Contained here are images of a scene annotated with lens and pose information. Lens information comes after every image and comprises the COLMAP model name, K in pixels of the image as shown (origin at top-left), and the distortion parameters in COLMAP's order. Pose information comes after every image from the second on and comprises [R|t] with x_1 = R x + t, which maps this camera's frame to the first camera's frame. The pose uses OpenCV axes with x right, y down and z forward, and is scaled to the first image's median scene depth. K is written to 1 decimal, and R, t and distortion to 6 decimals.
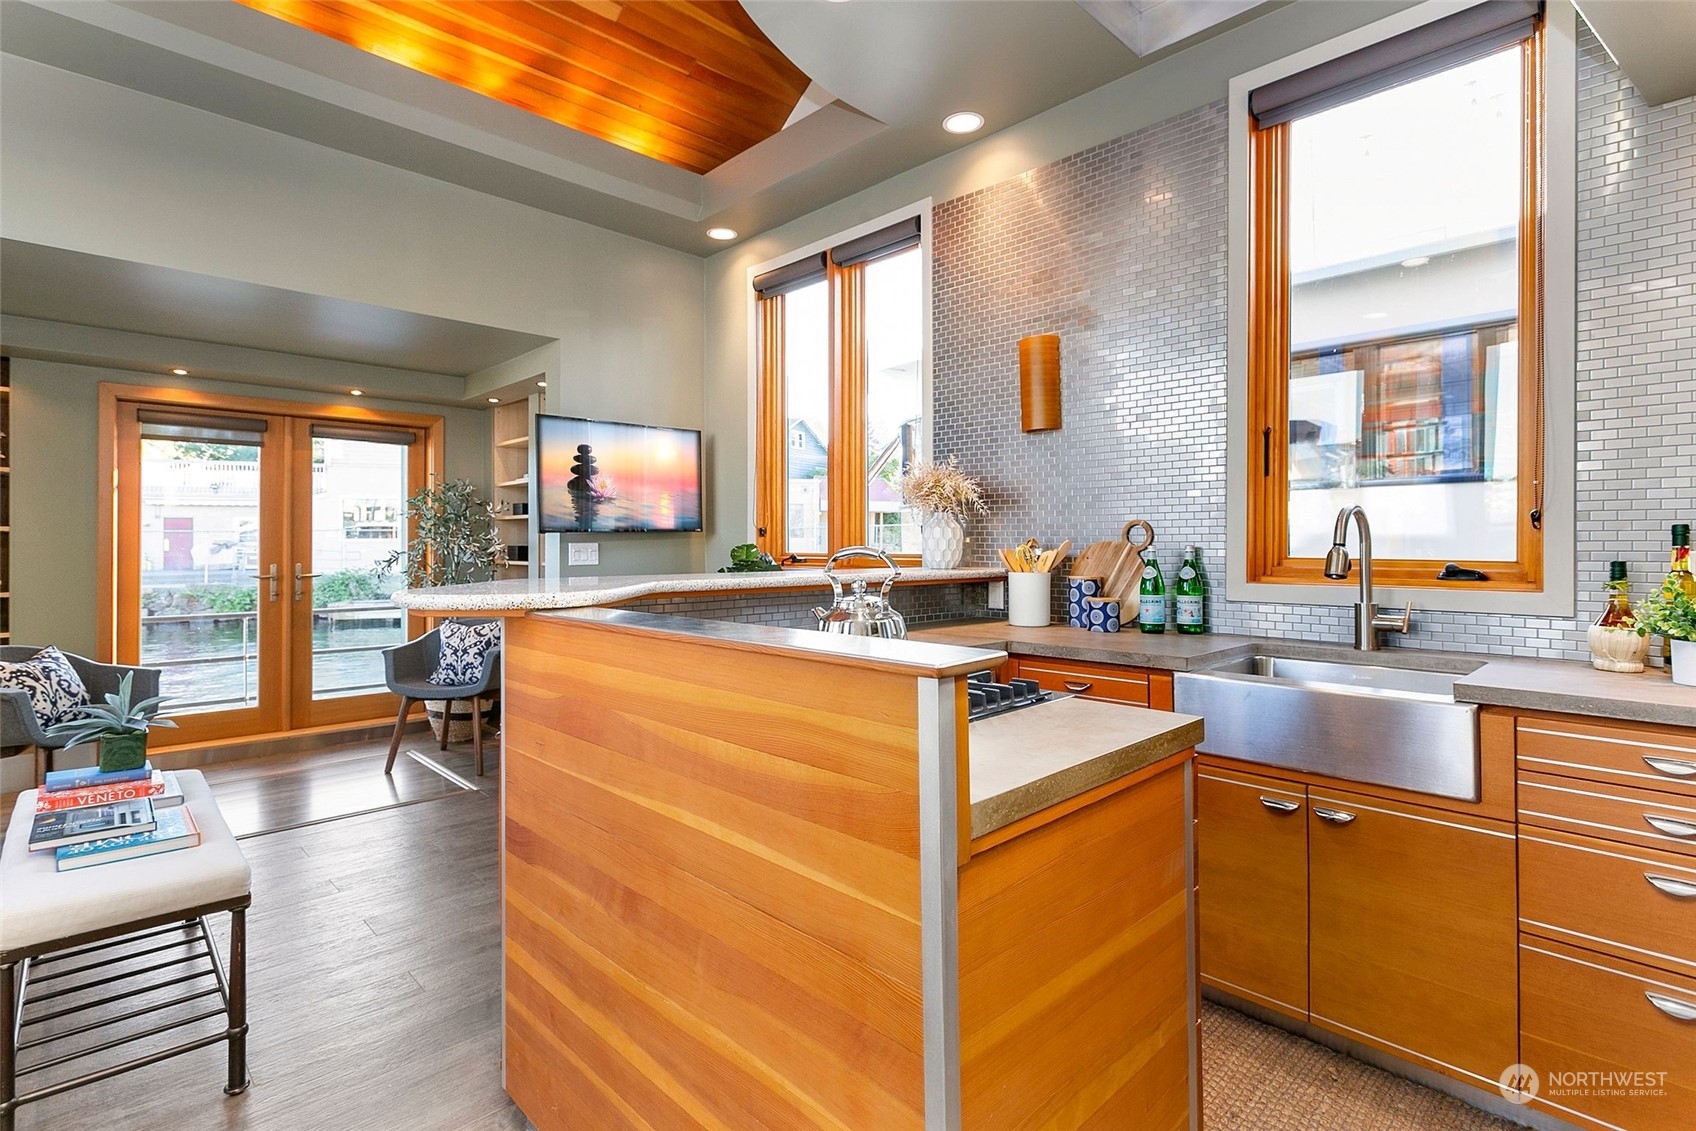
lens RADIAL K [[825.0, 0, 878.9], [0, 825.0, 552.8], [0, 0, 1]] dist [0.004358, 0.001723]
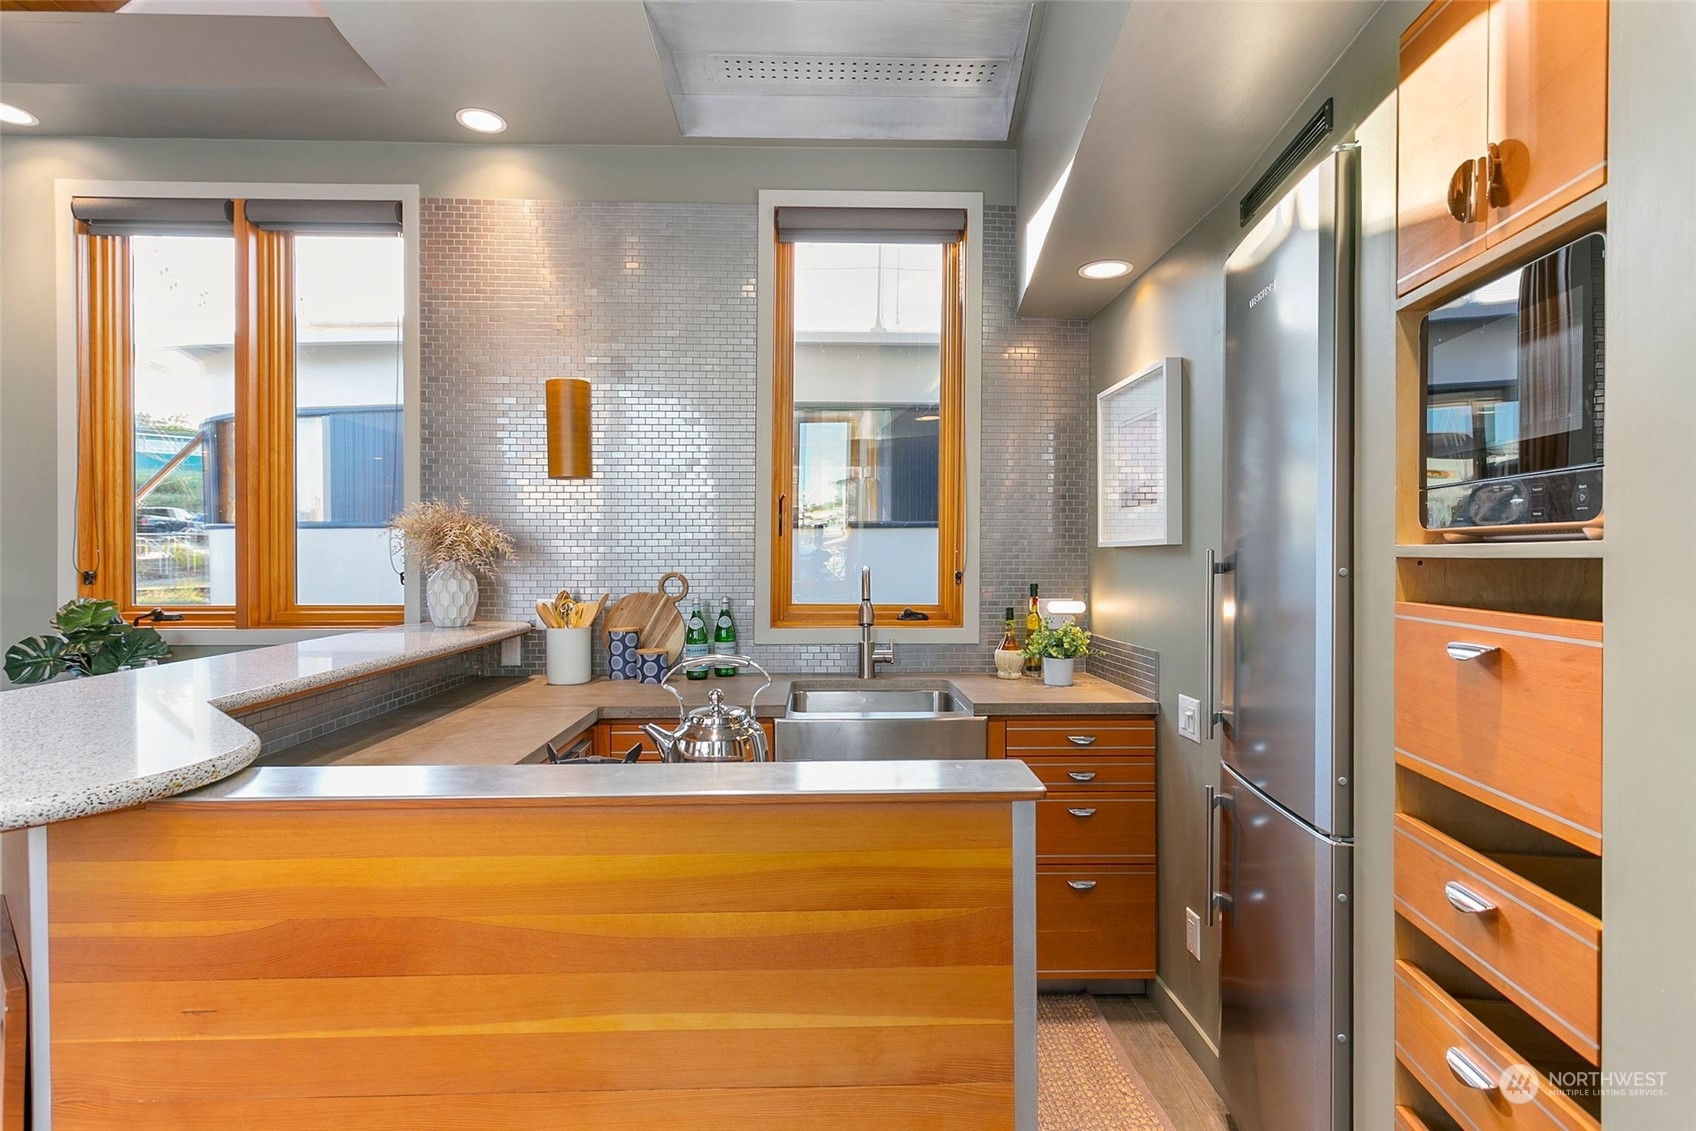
lens RADIAL K [[805.5, 0, 838.6], [0, 805.5, 570.5], [0, 0, 1]] dist [-0.000244, -0.000328]
pose [[0.683914, -0.013283, 0.729442, -0.295693], [0.002297, 0.999868, 0.016054, -0.058507], [-0.729559, -0.009304, 0.683855, 0.141948]]
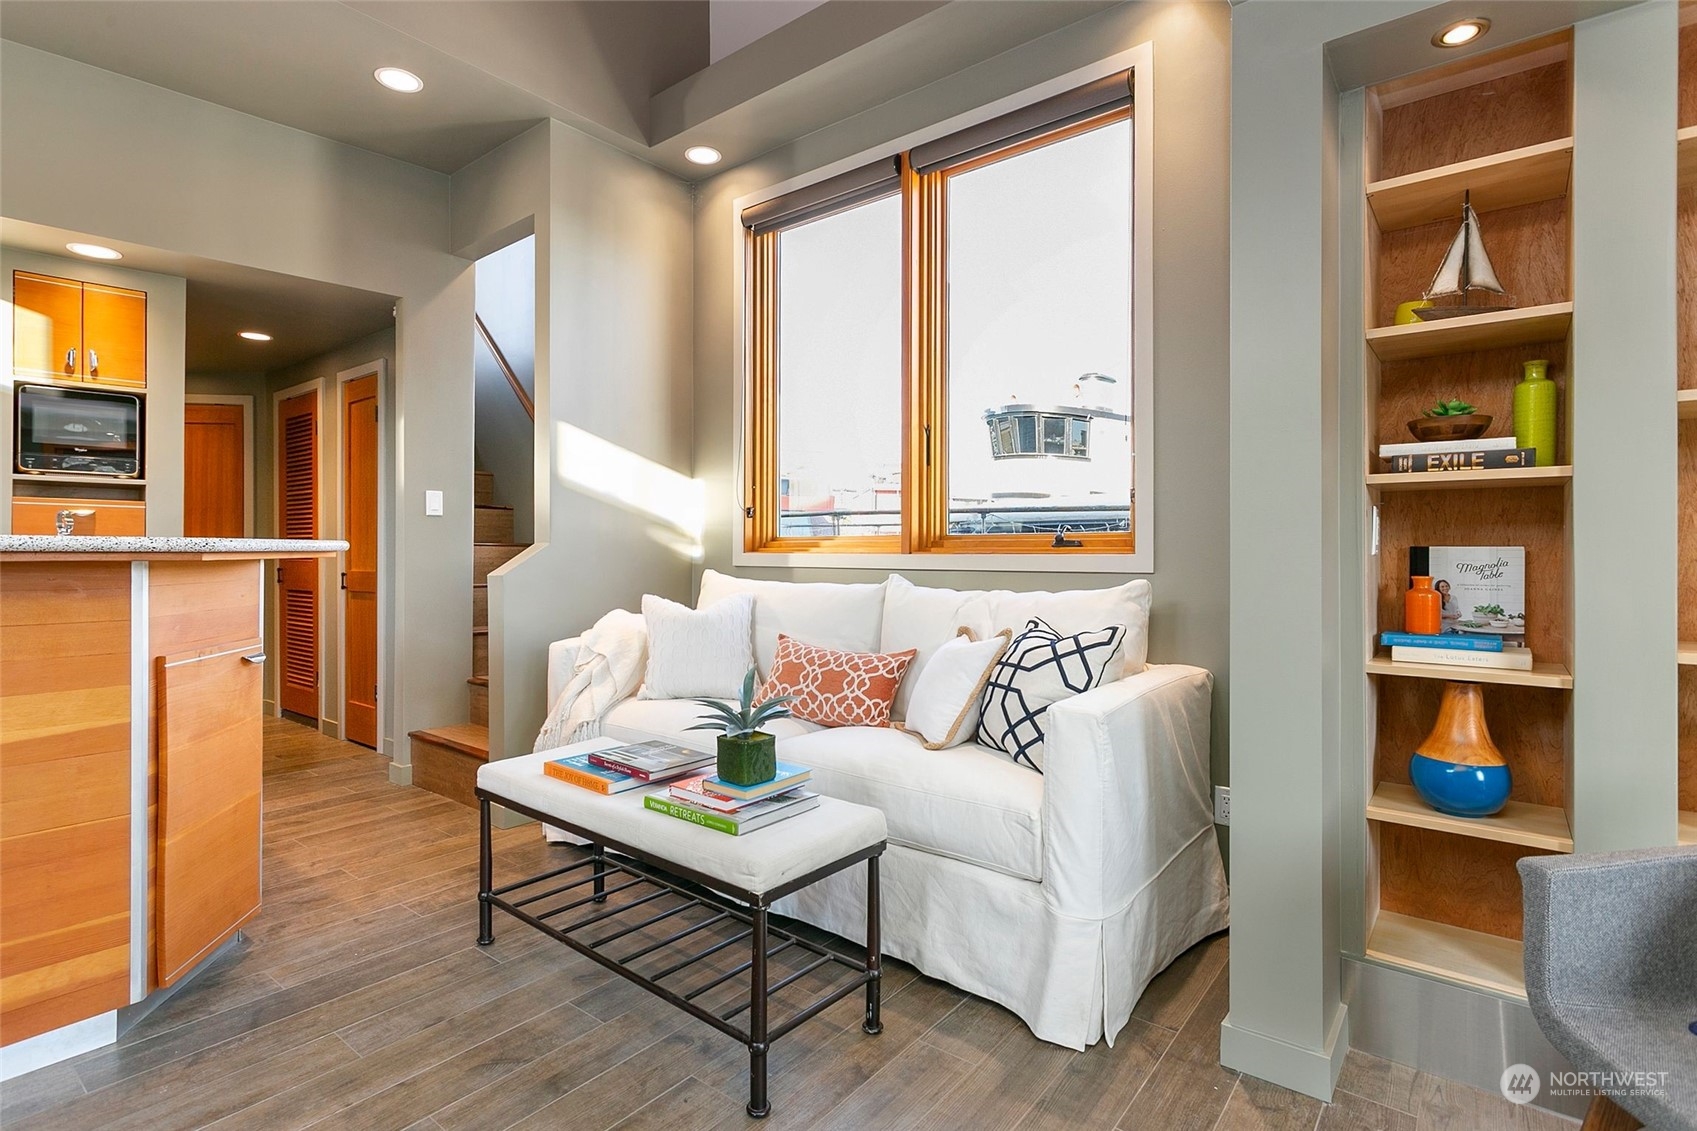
lens RADIAL K [[829.9, 0, 828.2], [0, 829.9, 552.0], [0, 0, 1]] dist [0.017114, 0.000292]
pose [[-0.994468, -0.001725, -0.105028, -0.739443], [-0.002181, 0.999989, 0.004221, 0.031785], [0.105020, 0.004427, -0.994460, 1.454198]]
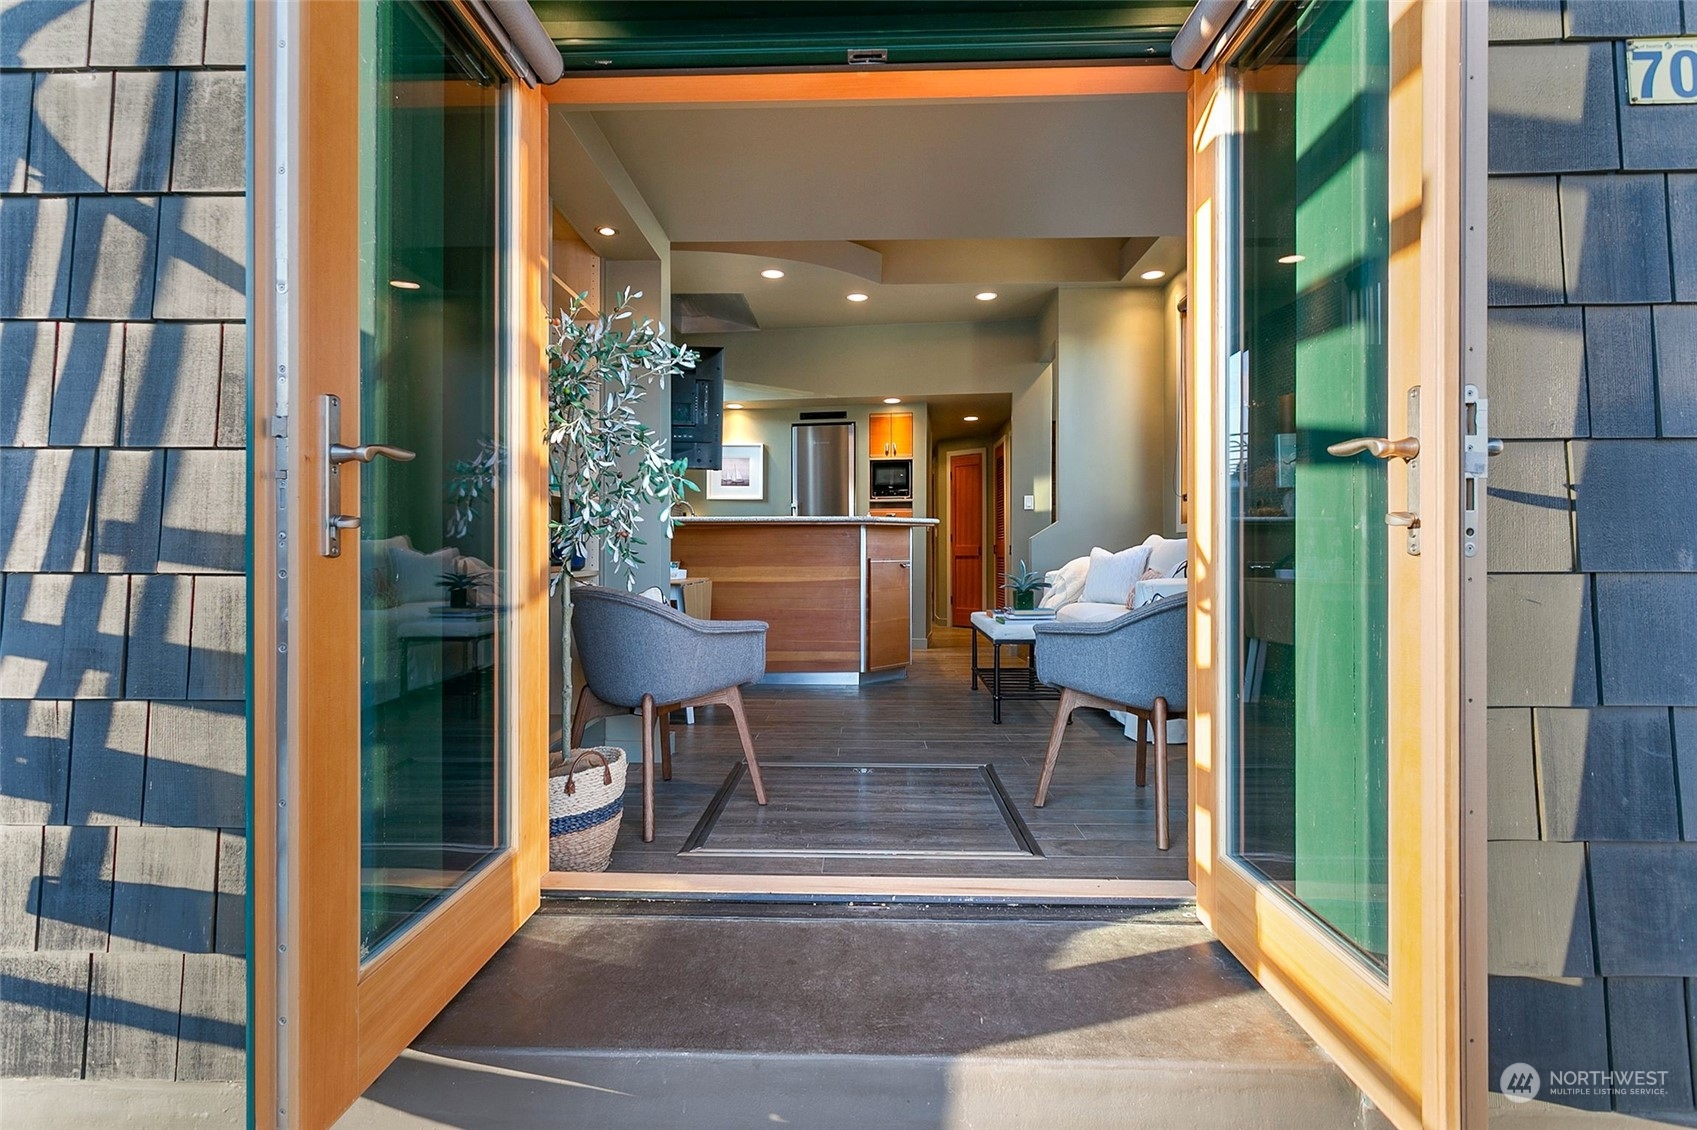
lens RADIAL K [[836.8, 0, 839.4], [0, 836.8, 552.2], [0, 0, 1]] dist [0.002256, 0.001549]
pose [[-0.687716, 0.003774, 0.725970, -1.639355], [0.003475, 0.999992, -0.001907, 0.106230], [-0.725971, 0.001212, -0.687724, 2.121043]]
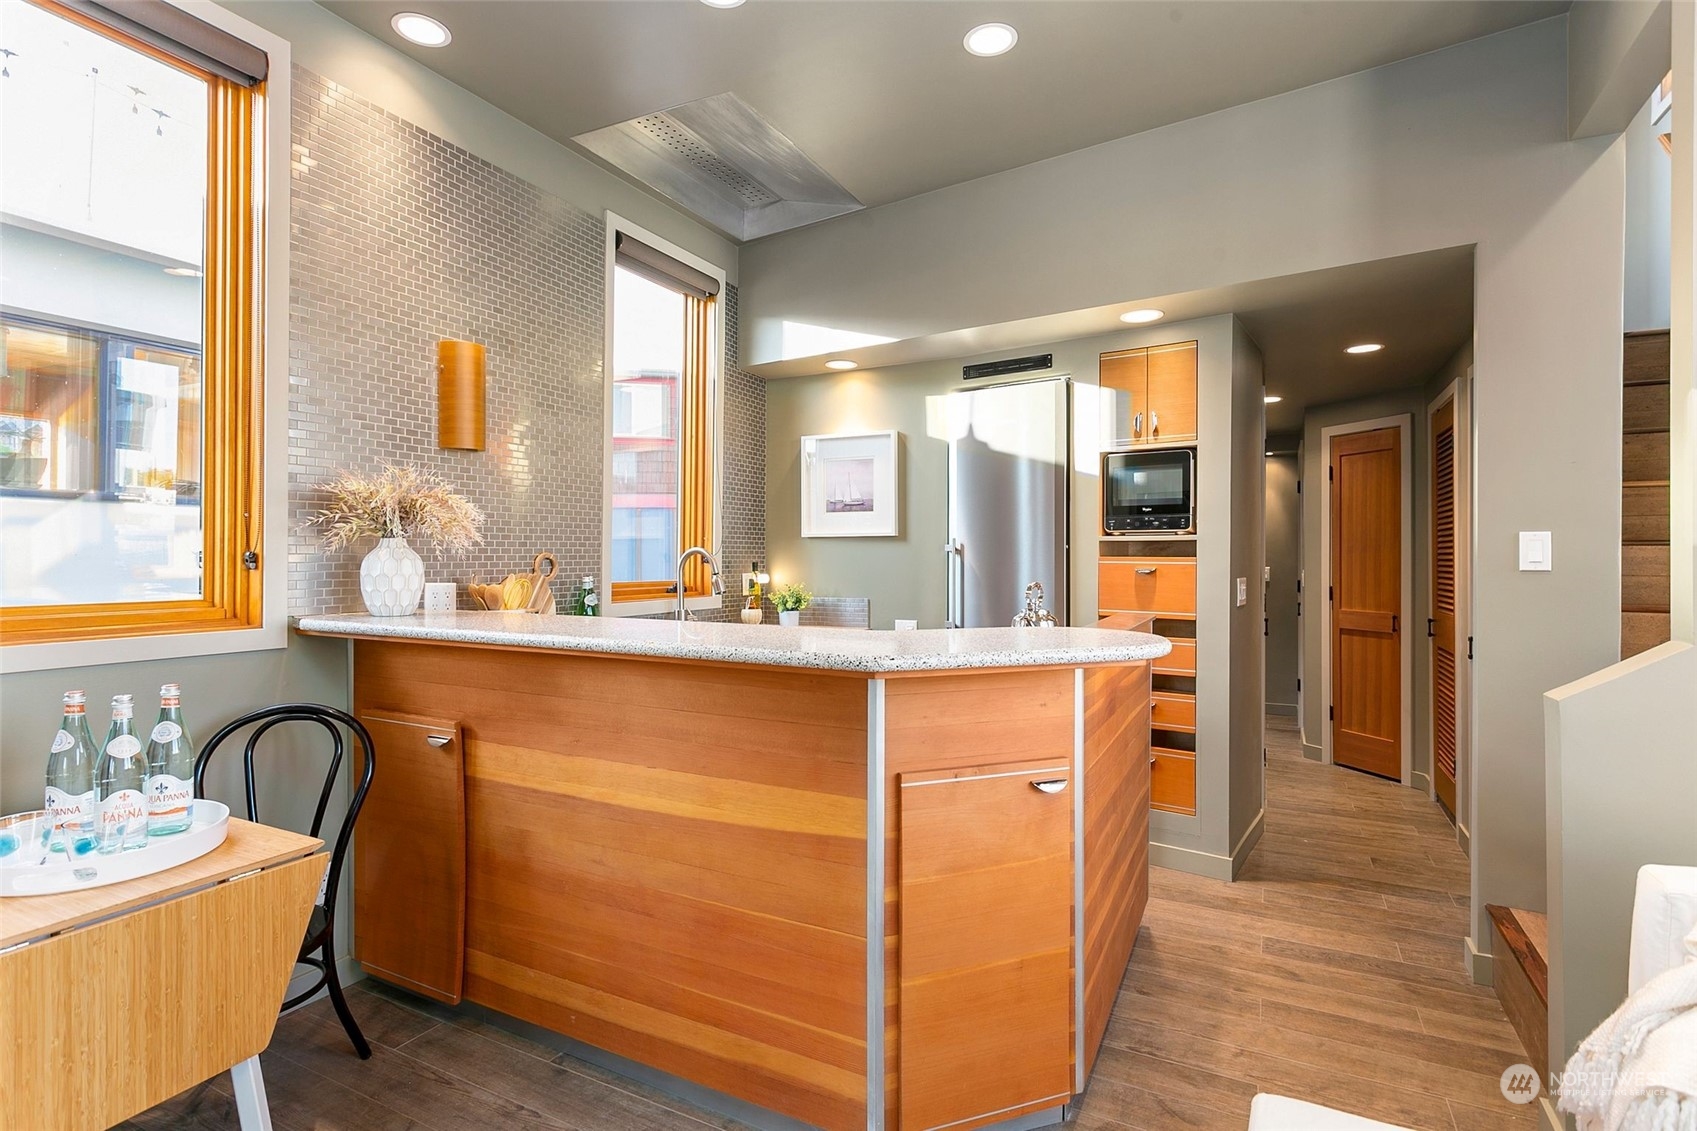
lens RADIAL K [[836.8, 0, 839.4], [0, 836.8, 552.7], [0, 0, 1]] dist [0.002256, 0.001549]
pose [[-0.306900, 0.004052, 0.951733, -0.840372], [0.000398, 0.999991, -0.004130, -0.036158], [-0.951742, -0.000889, -0.306899, 0.972171]]
